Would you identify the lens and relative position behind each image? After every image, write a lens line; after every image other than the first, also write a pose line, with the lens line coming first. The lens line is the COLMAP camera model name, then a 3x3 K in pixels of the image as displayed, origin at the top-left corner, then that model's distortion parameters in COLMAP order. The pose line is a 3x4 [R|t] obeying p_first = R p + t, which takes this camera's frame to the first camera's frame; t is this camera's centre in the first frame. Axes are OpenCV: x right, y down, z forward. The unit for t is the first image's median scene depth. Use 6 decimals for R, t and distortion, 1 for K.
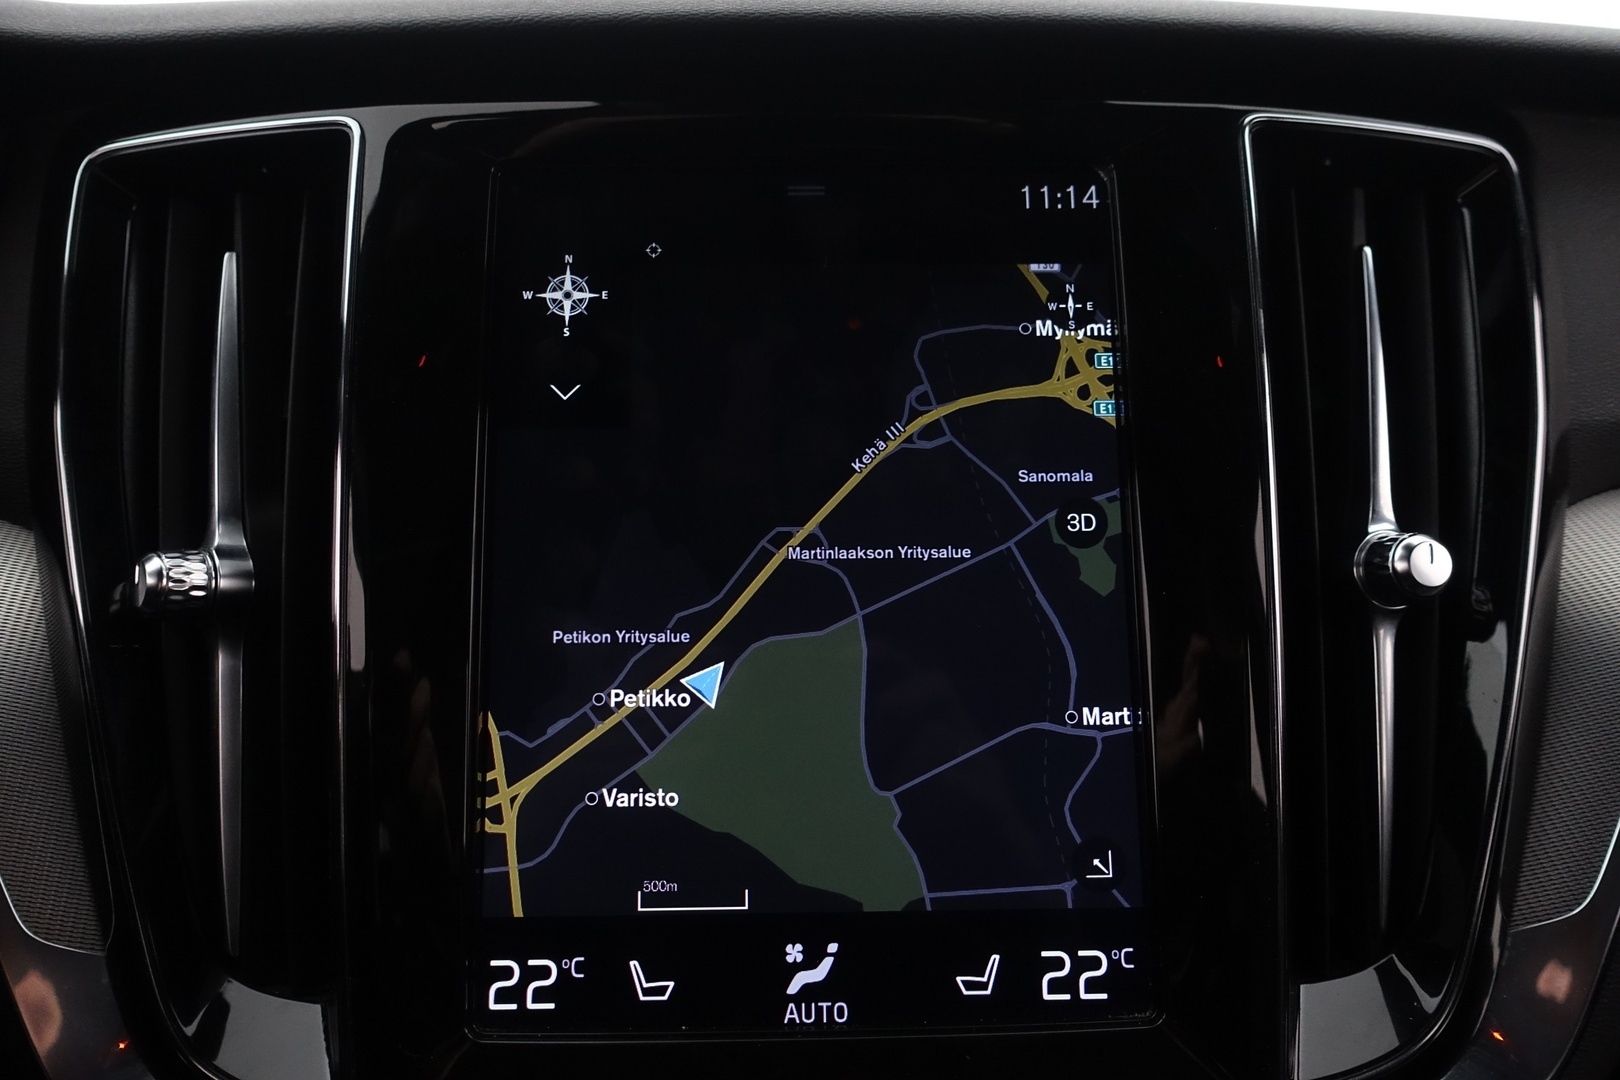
lens RADIAL K [[1081.3, 0, 810.0], [0, 1081.3, 540.0], [0, 0, 1]] dist [-0.024058, -0.001969]
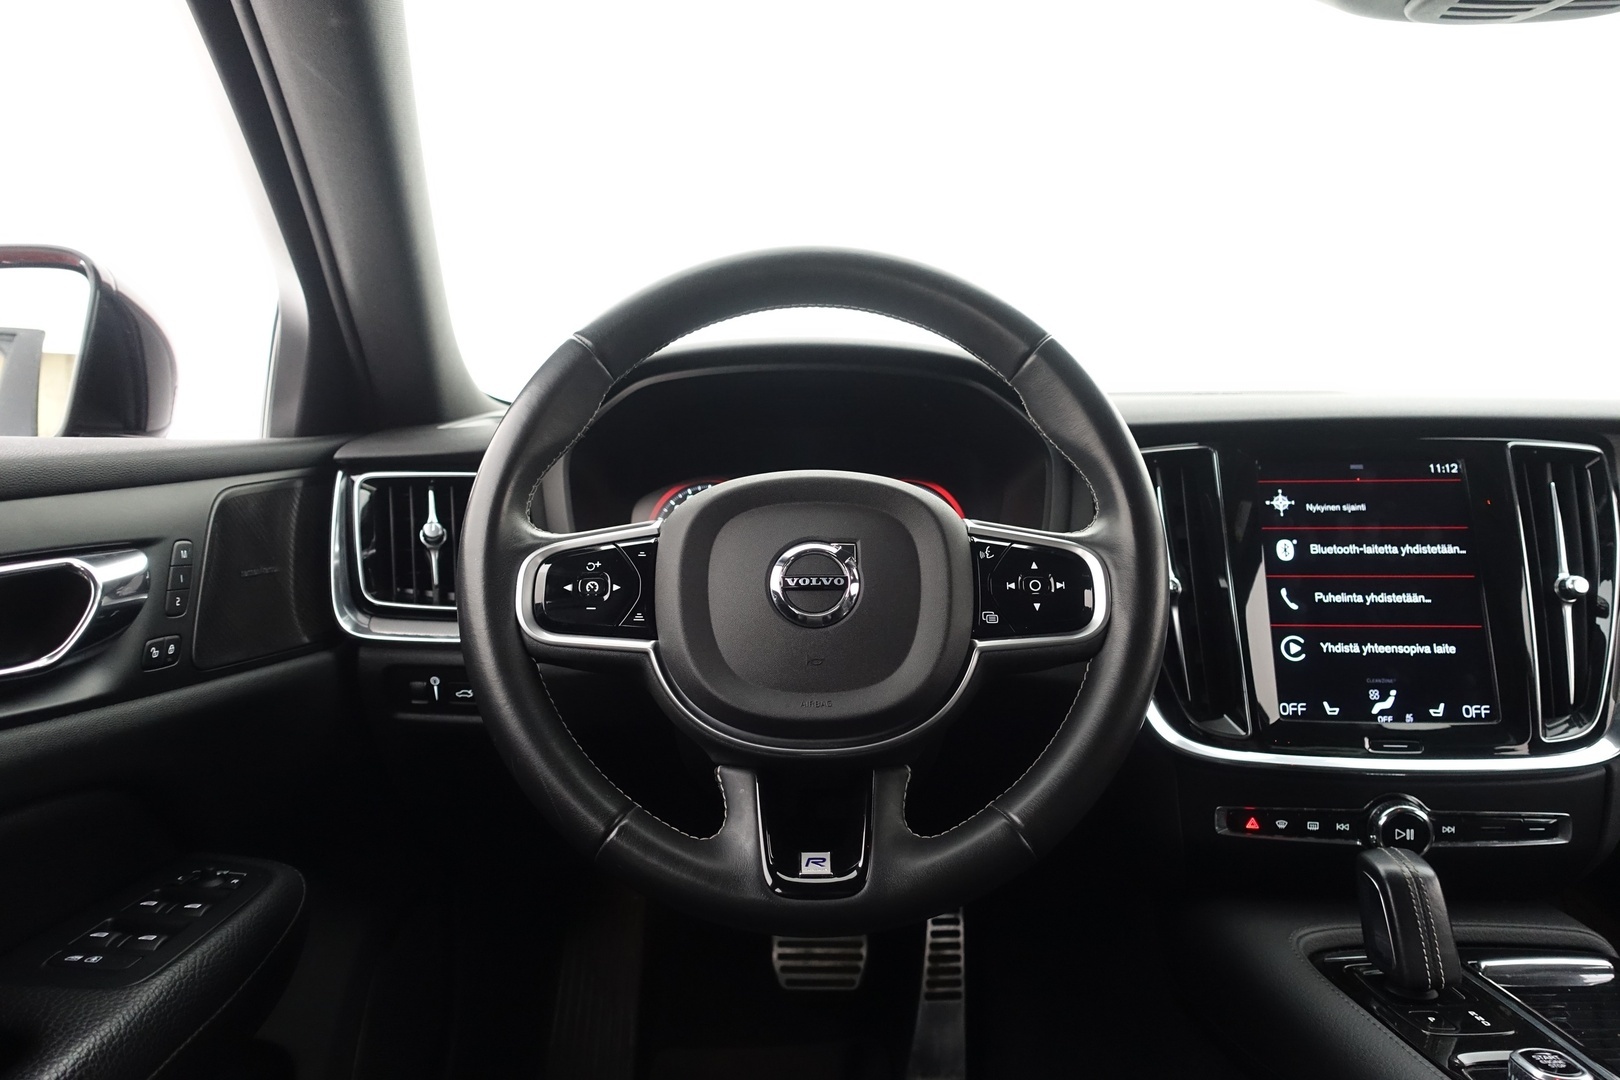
lens RADIAL K [[1090.6, 0, 810.0], [0, 1090.6, 540.0], [0, 0, 1]] dist [-0.027123, 0.000337]
pose [[0.984510, -0.007460, -0.175168, -1.071085], [-0.012706, 0.993432, -0.113720, 0.274366], [0.174866, 0.114184, 0.977949, -2.449286]]
